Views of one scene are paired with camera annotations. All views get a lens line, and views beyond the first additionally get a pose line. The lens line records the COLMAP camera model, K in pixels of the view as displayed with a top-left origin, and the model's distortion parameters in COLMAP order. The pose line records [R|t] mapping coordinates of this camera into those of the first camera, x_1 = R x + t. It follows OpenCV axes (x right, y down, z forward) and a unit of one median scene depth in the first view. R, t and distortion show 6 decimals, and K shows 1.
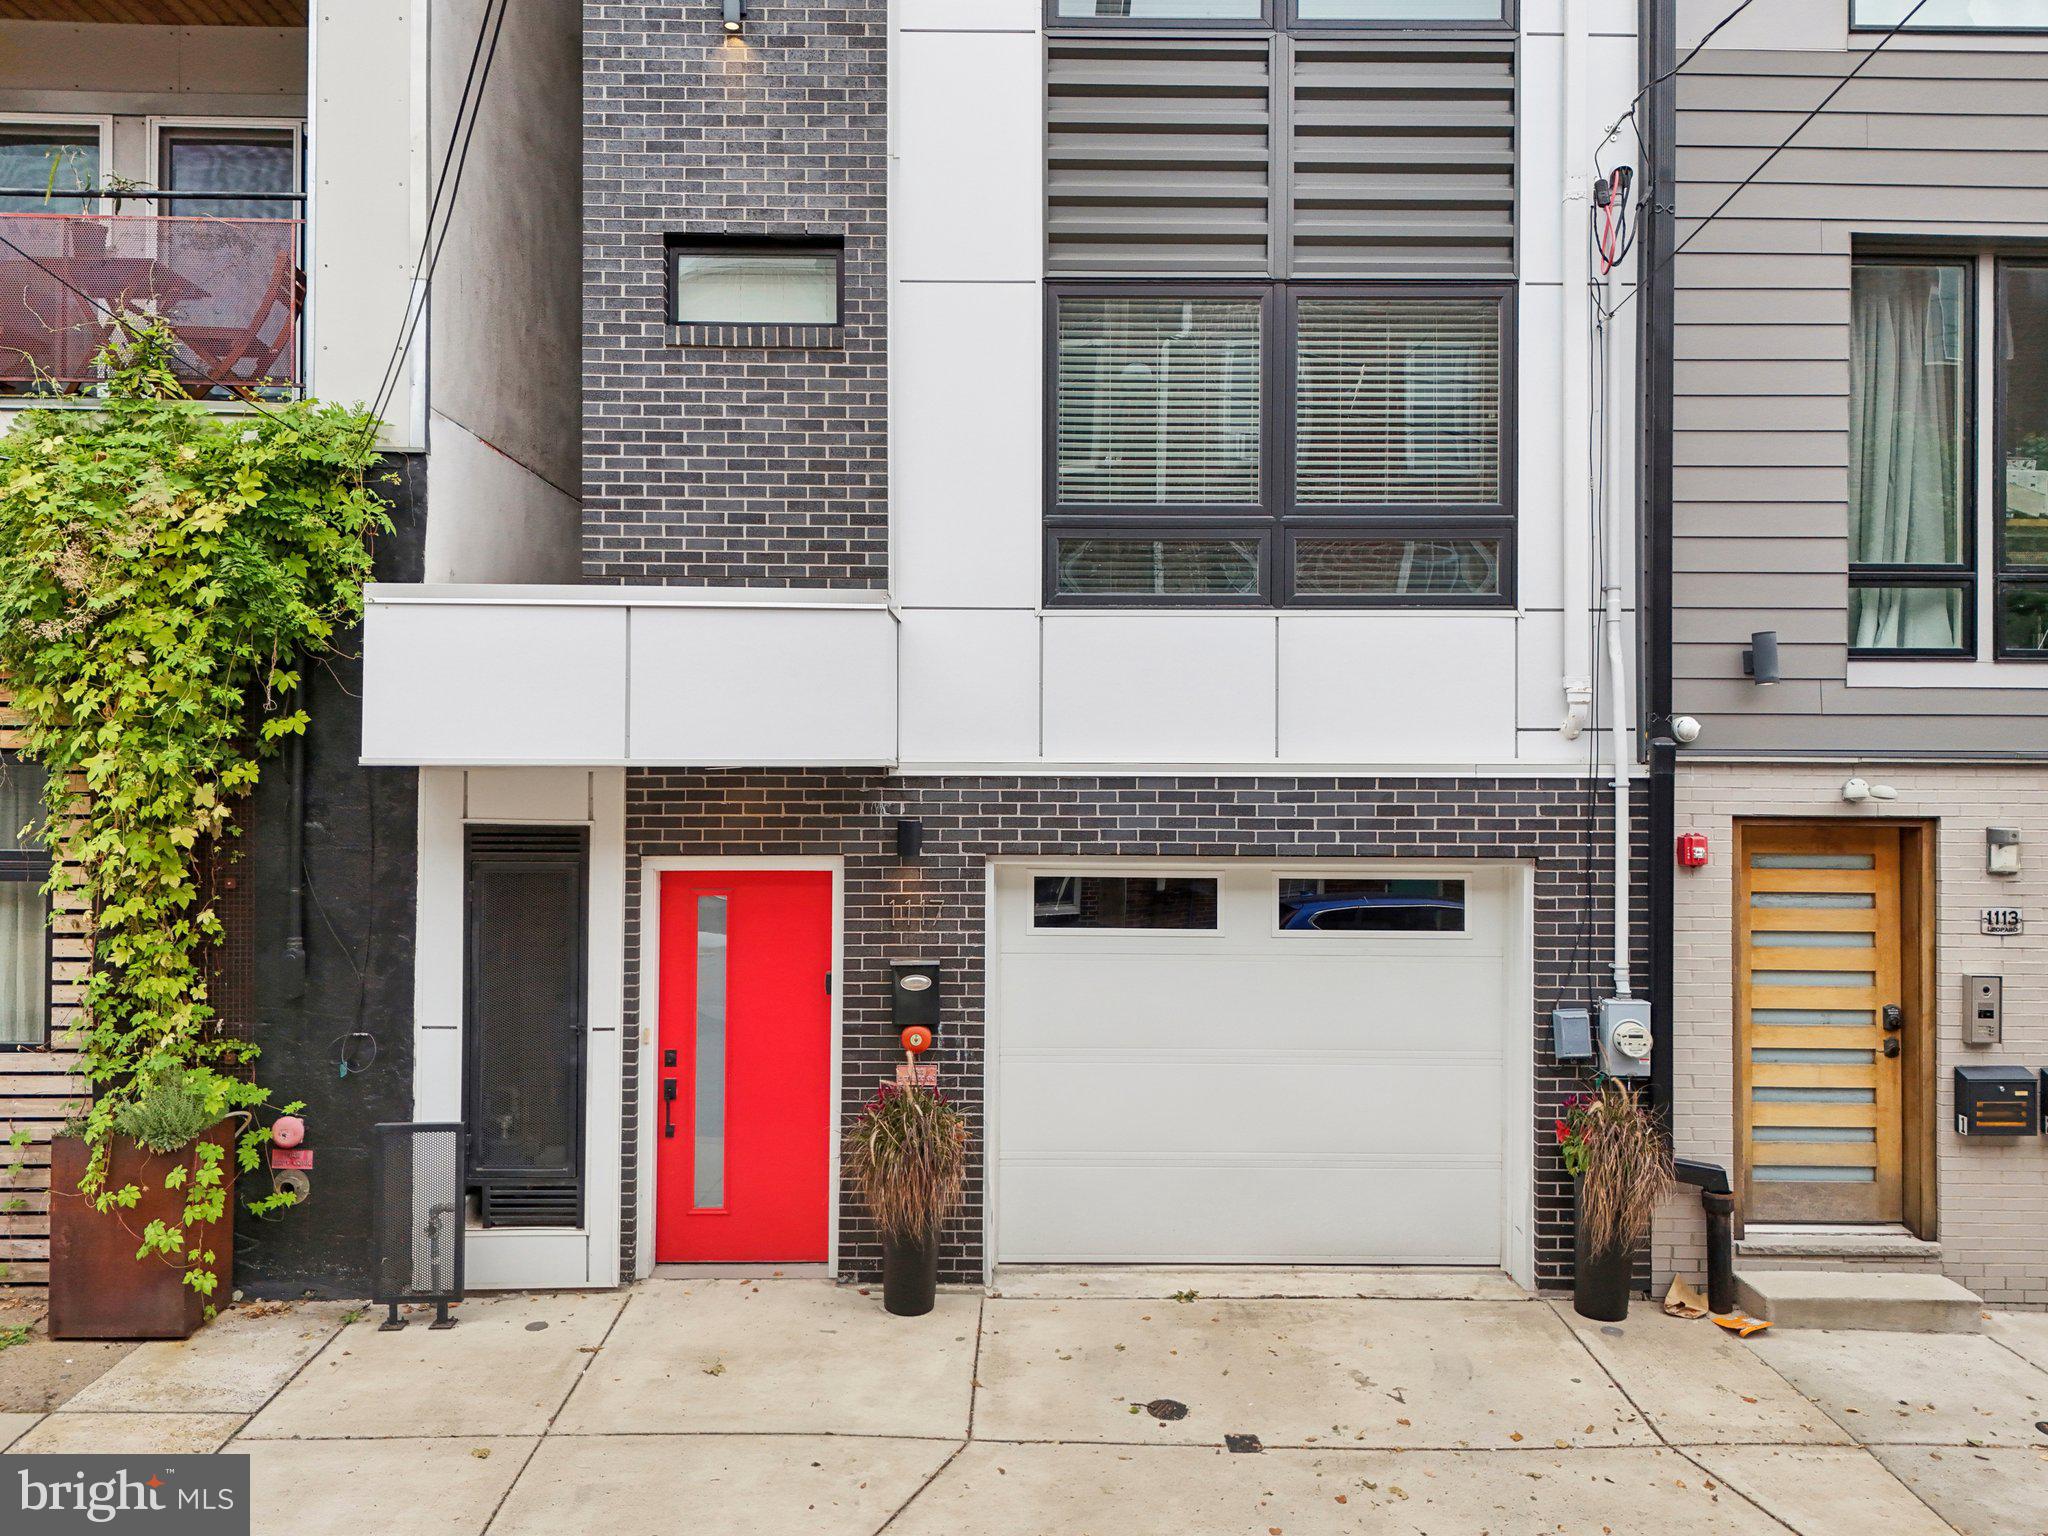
lens RADIAL K [[1531.6, 0, 1019.7], [0, 1531.6, 763.0], [0, 0, 1]] dist [0.073638, -0.070471]
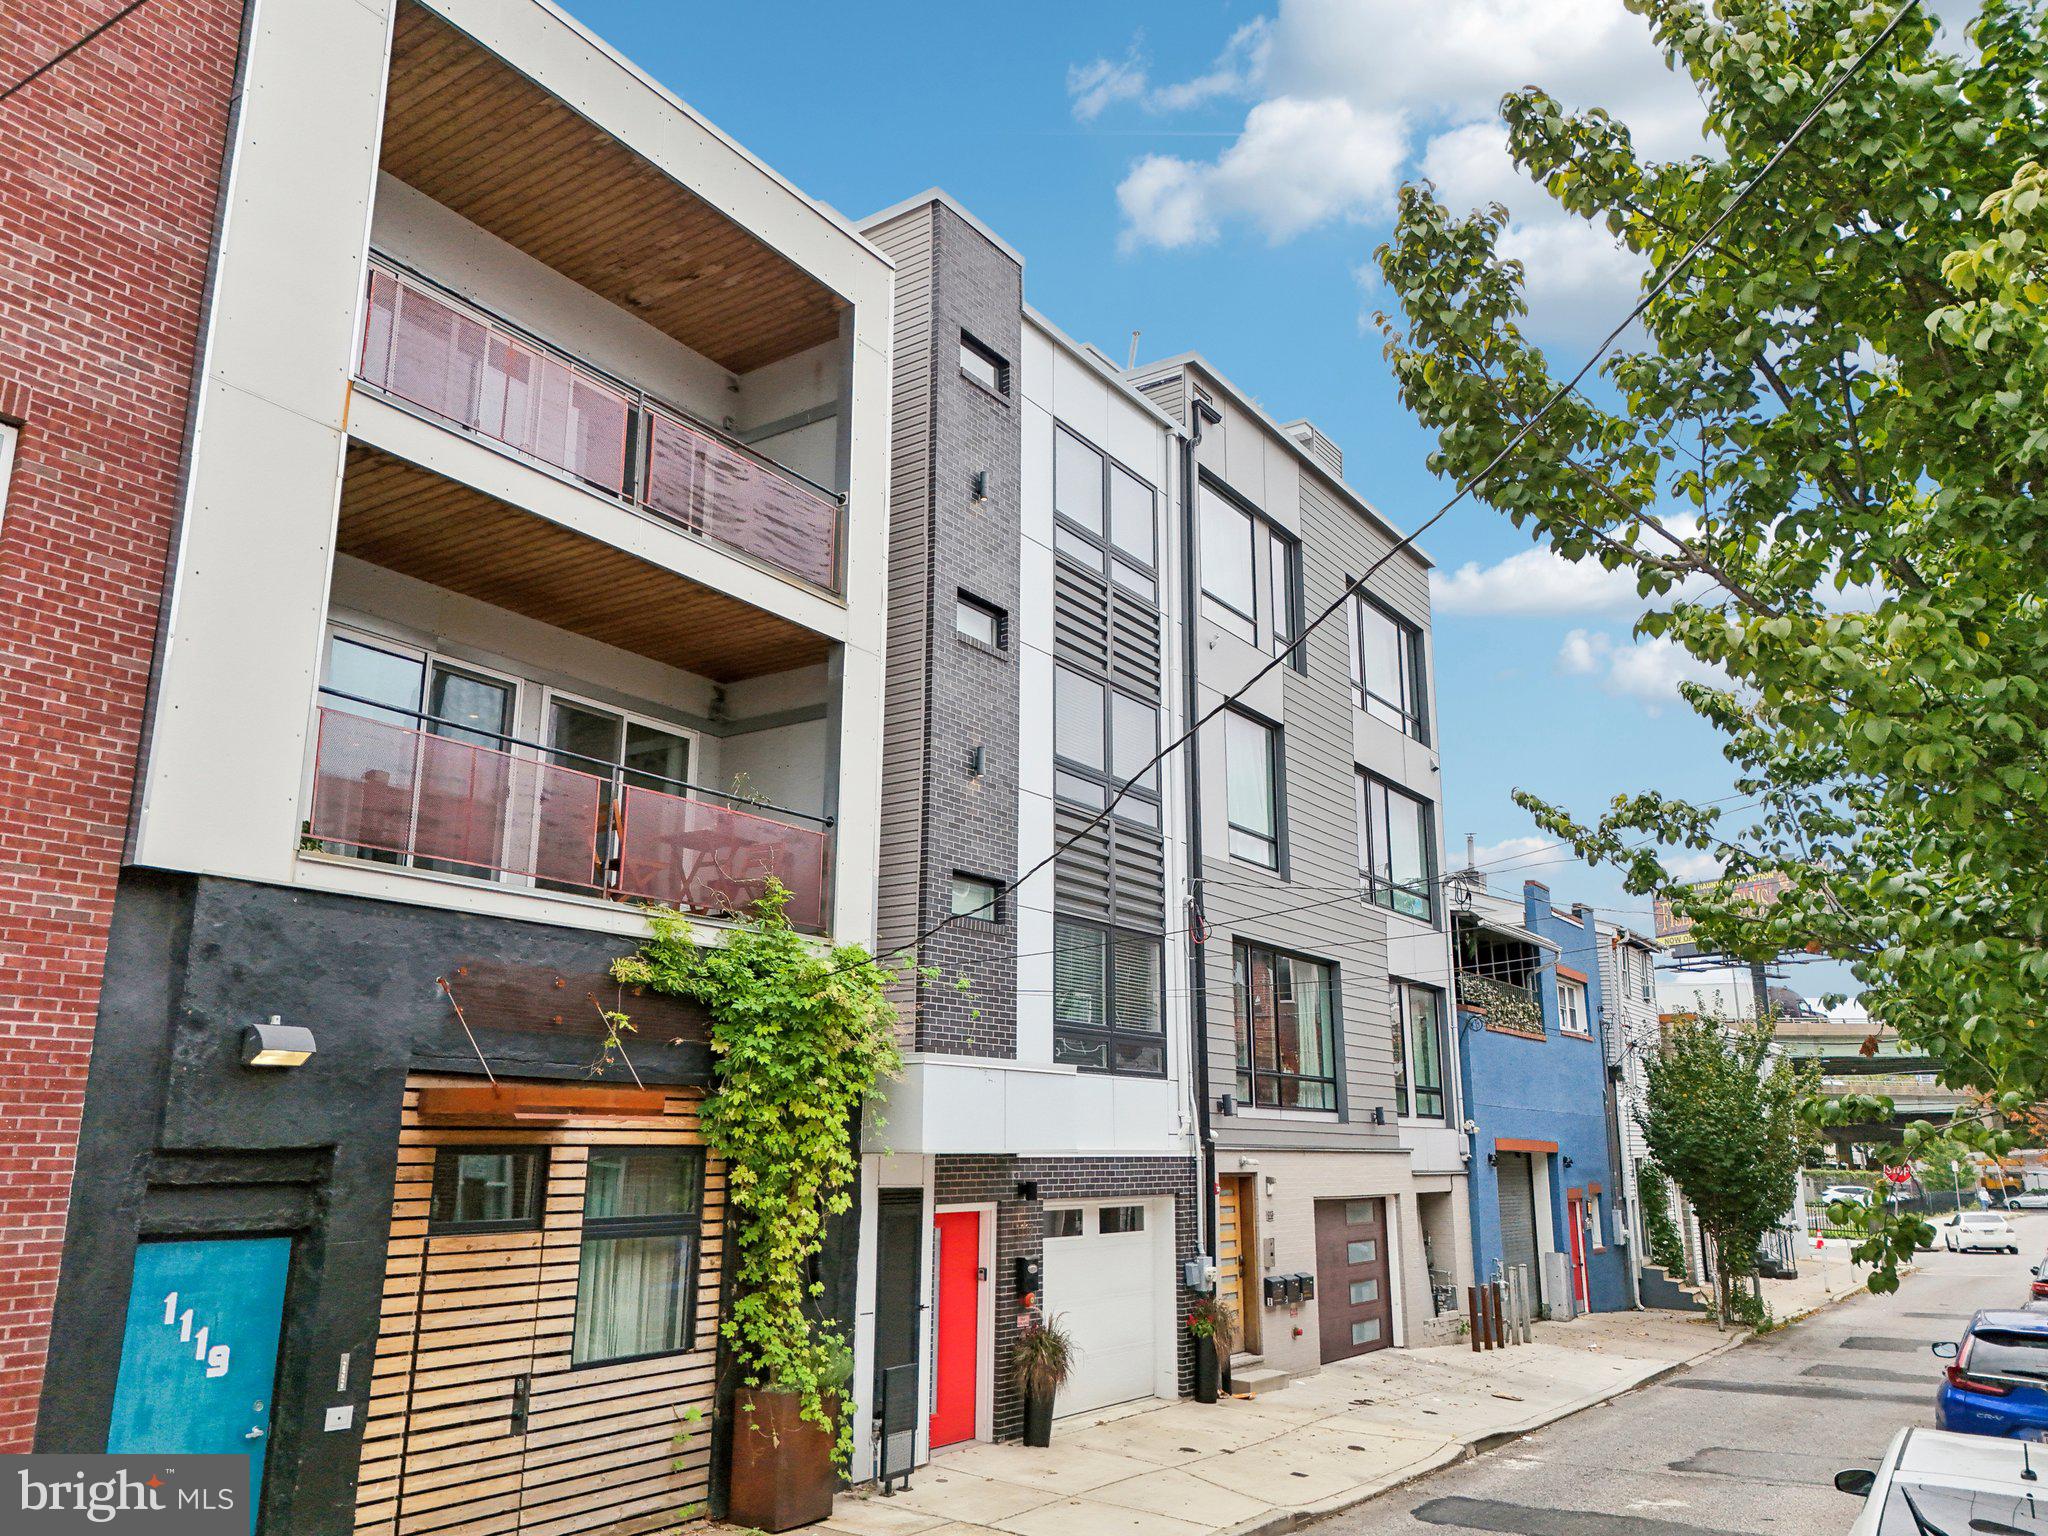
lens RADIAL K [[1531.6, 0, 1019.7], [0, 1531.6, 763.0], [0, 0, 1]] dist [0.073638, -0.070471]
pose [[0.583926, 0.195080, 0.788019, -1.714025], [-0.010060, 0.972362, -0.233261, -0.023209], [-0.811744, 0.128279, 0.569750, -0.183037]]
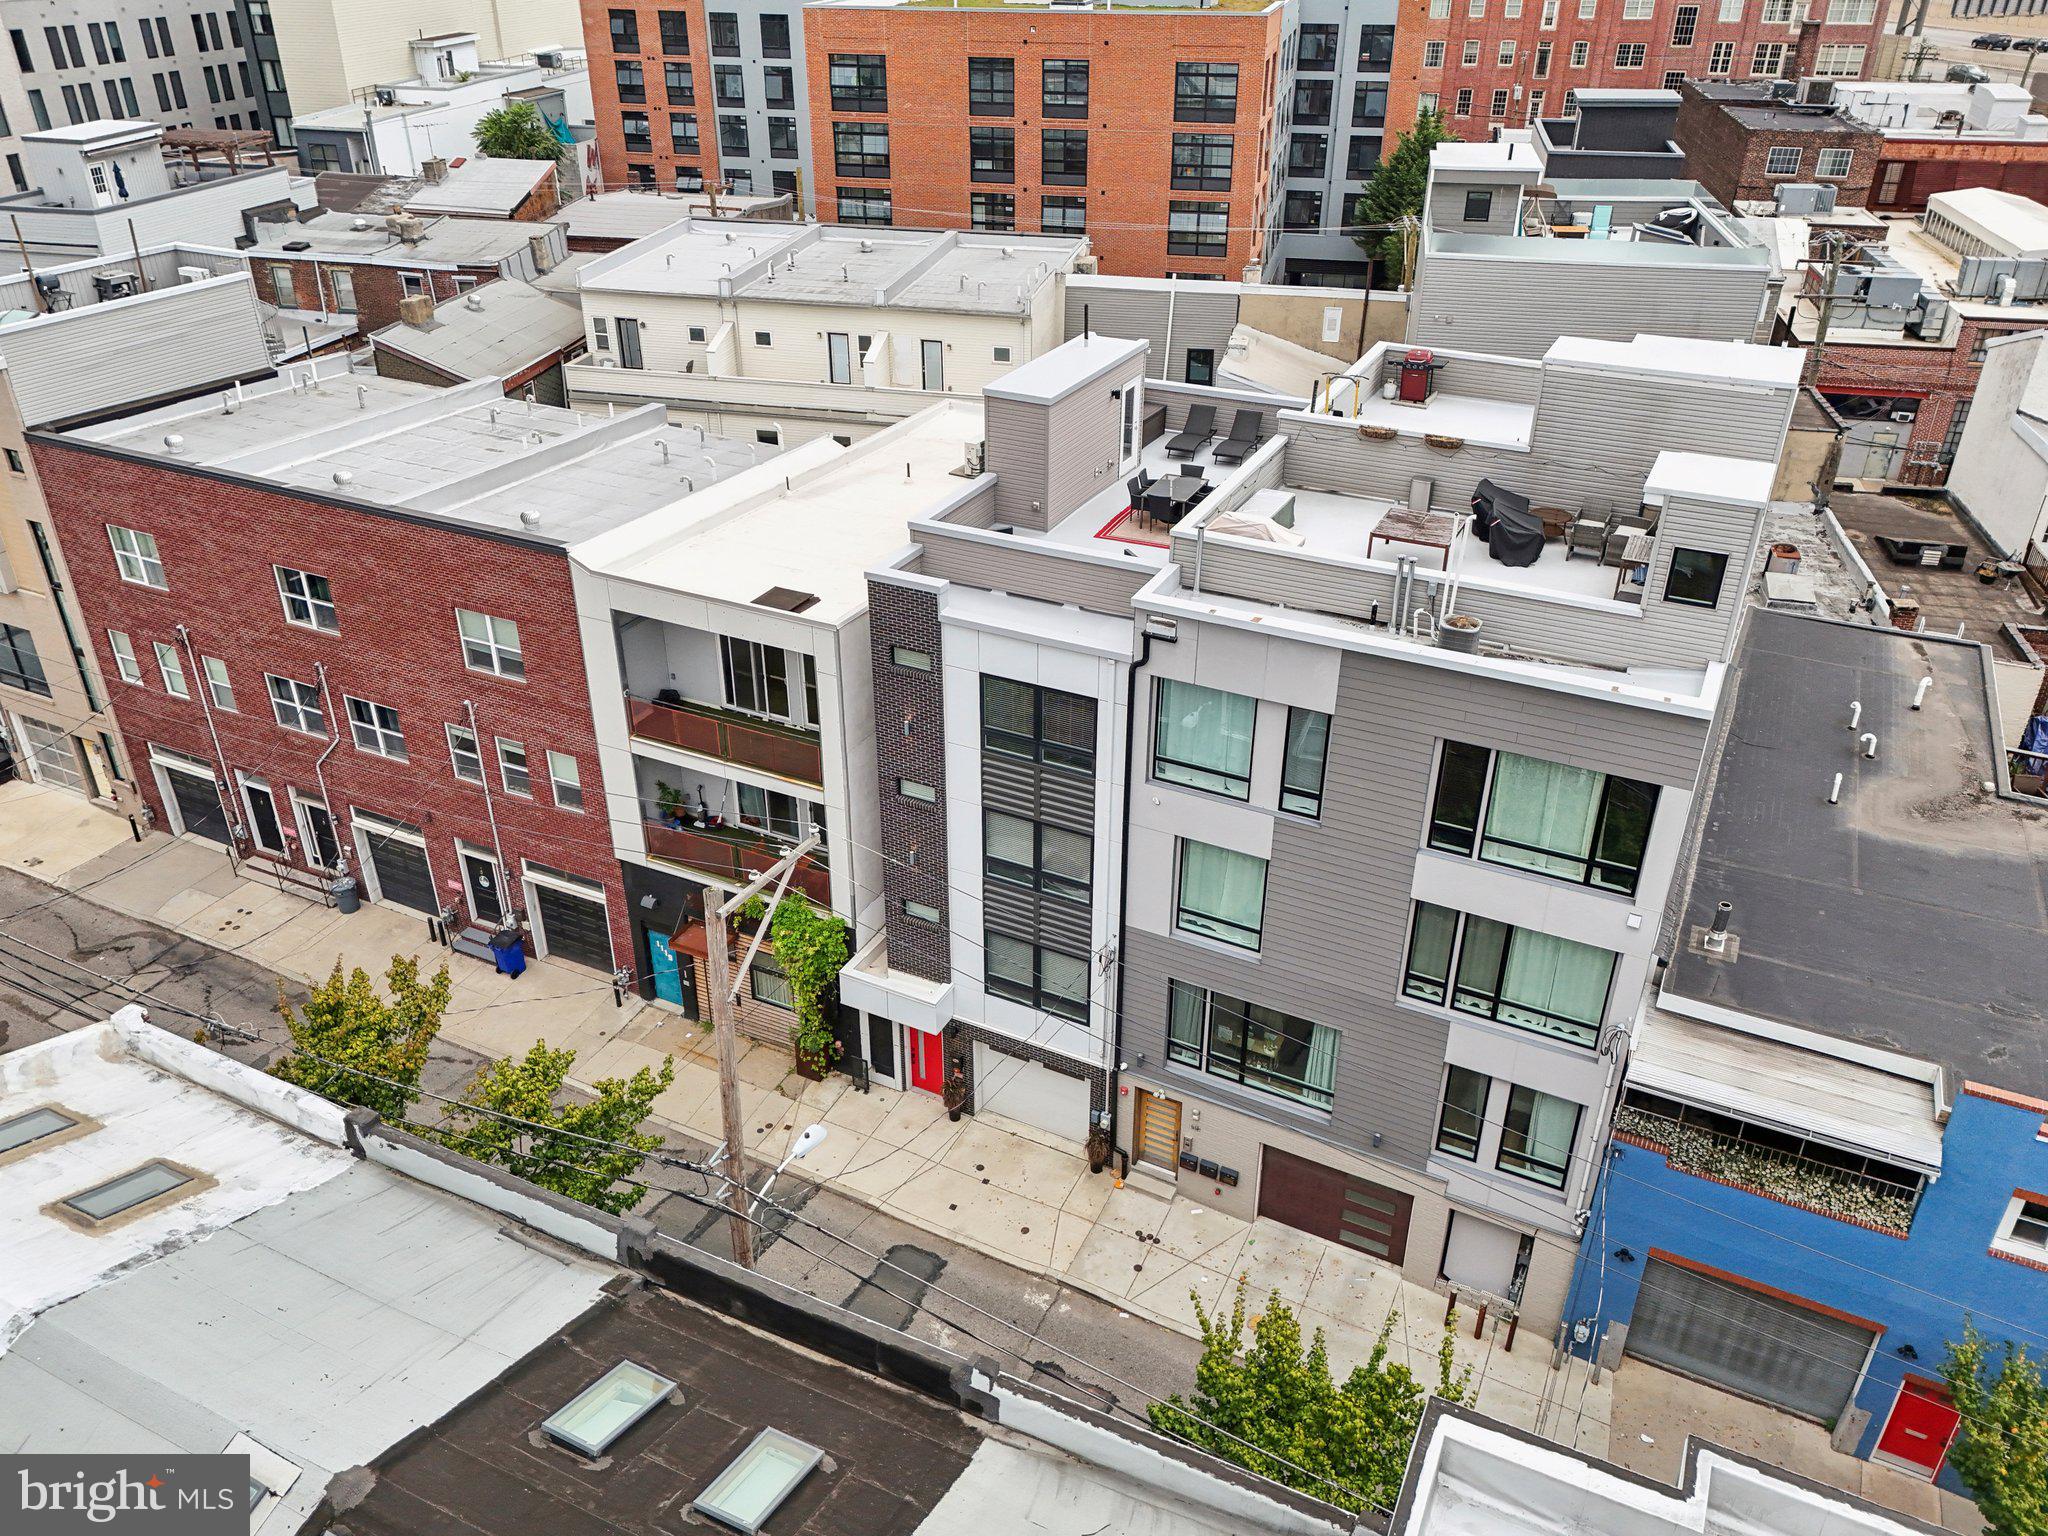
lens RADIAL K [[1531.6, 0, 1019.7], [0, 1531.6, 763.0], [0, 0, 1]] dist [0.073638, -0.070471]
pose [[0.881635, 0.224589, -0.415066, 1.664914], [0.014350, 0.866339, 0.499250, -2.684623], [0.471714, -0.446112, 0.760572, -1.793700]]
